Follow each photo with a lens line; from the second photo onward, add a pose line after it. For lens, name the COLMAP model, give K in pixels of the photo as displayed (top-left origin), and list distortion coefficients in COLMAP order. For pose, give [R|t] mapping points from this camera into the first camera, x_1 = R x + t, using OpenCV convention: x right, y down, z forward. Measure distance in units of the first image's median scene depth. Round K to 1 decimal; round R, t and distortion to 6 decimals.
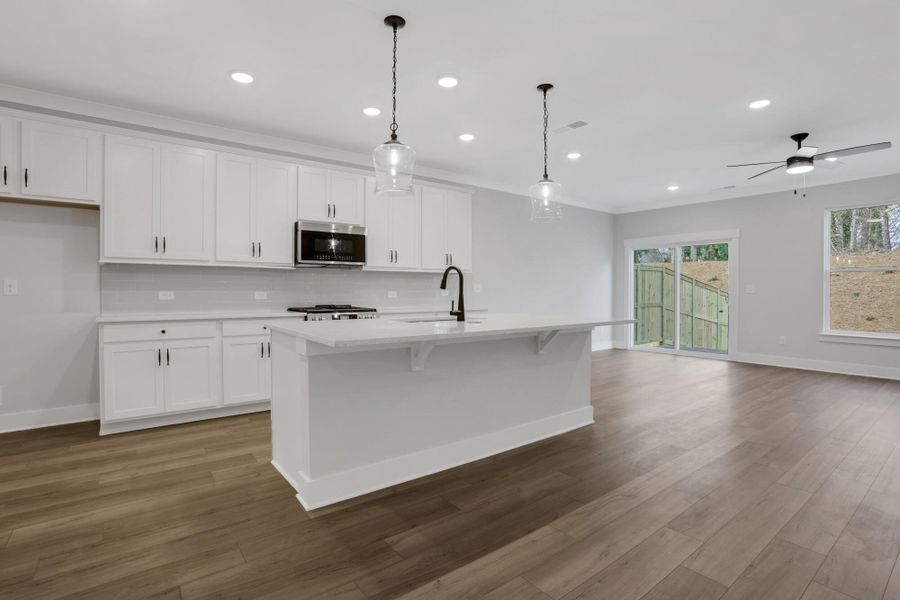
lens RADIAL K [[419.4, 0, 457.6], [0, 419.4, 296.0], [0, 0, 1]] dist [-0.073282, 0.030082]
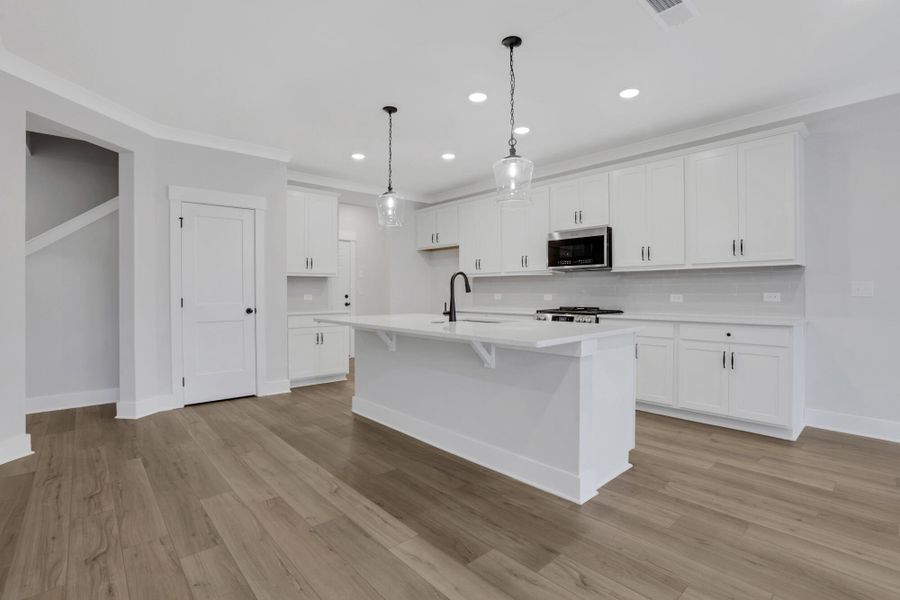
lens RADIAL K [[432.1, 0, 443.7], [0, 432.1, 294.9], [0, 0, 1]] dist [-0.073426, 0.033064]
pose [[0.074312, 0.003288, -0.997230, 0.935893], [-0.012073, 0.999924, 0.002398, -0.009984], [0.997162, 0.011862, 0.074346, 0.734288]]
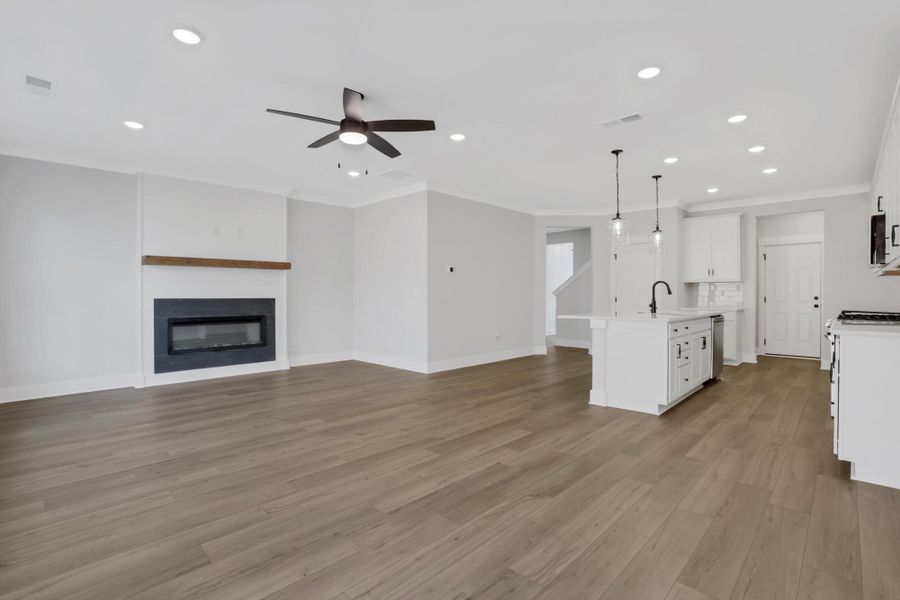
lens RADIAL K [[432.1, 0, 443.7], [0, 432.1, 294.9], [0, 0, 1]] dist [-0.073426, 0.033064]
pose [[-0.990349, -0.000532, -0.138598, 0.912100], [-0.002496, 0.999899, 0.013992, -0.029385], [0.138577, 0.014203, -0.990250, 2.131291]]
